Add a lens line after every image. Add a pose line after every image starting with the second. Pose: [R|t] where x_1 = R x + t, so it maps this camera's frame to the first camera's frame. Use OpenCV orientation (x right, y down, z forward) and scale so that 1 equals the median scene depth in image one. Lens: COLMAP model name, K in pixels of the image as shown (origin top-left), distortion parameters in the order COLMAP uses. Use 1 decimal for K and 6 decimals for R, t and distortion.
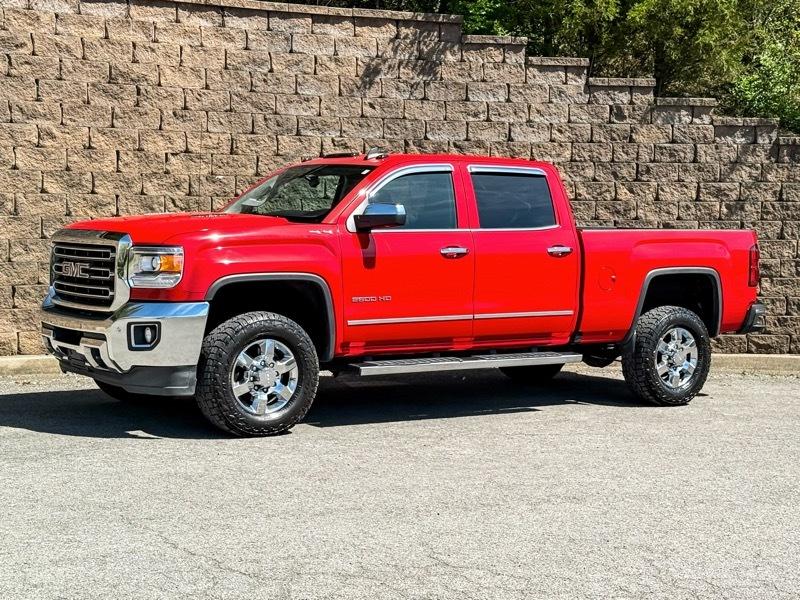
lens RADIAL K [[1316.6, 0, 419.8], [0, 1316.6, 296.8], [0, 0, 1]] dist [0.167032, -0.141288]
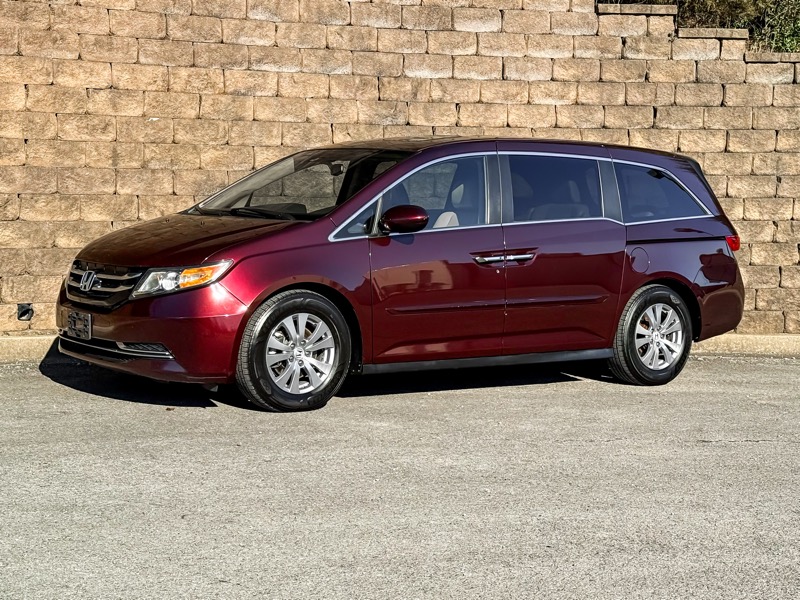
lens RADIAL K [[1353.1, 0, 390.4], [0, 1353.1, 287.0], [0, 0, 1]] dist [0.172444, -0.124940]
pose [[0.999875, -0.001151, 0.015740, -0.017476], [0.001013, 0.999961, 0.008769, 0.005617], [-0.015749, -0.008752, 0.999838, 0.146625]]
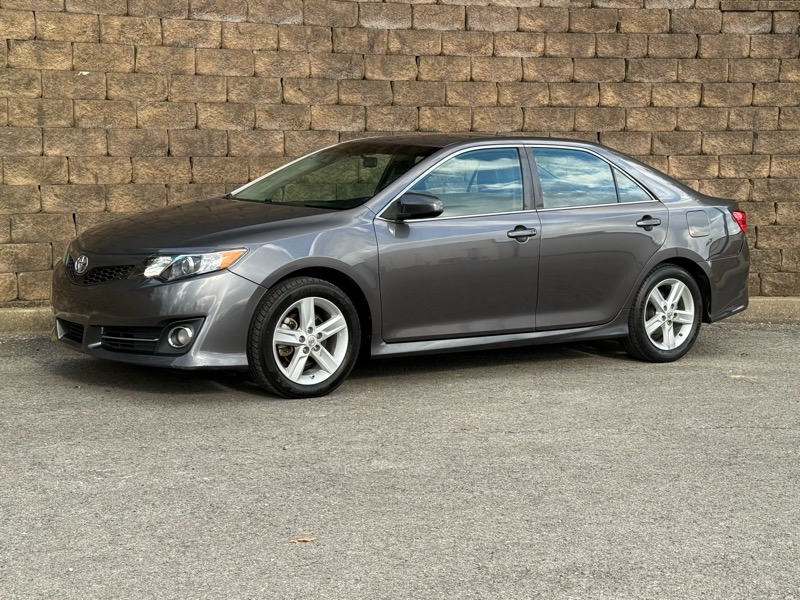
lens RADIAL K [[1316.6, 0, 419.8], [0, 1316.6, 296.8], [0, 0, 1]] dist [0.167032, -0.141288]
pose [[0.998952, -0.011329, 0.044345, 0.003966], [0.008953, 0.998532, 0.053425, -0.002498], [-0.044885, -0.052972, 0.997587, 0.216509]]
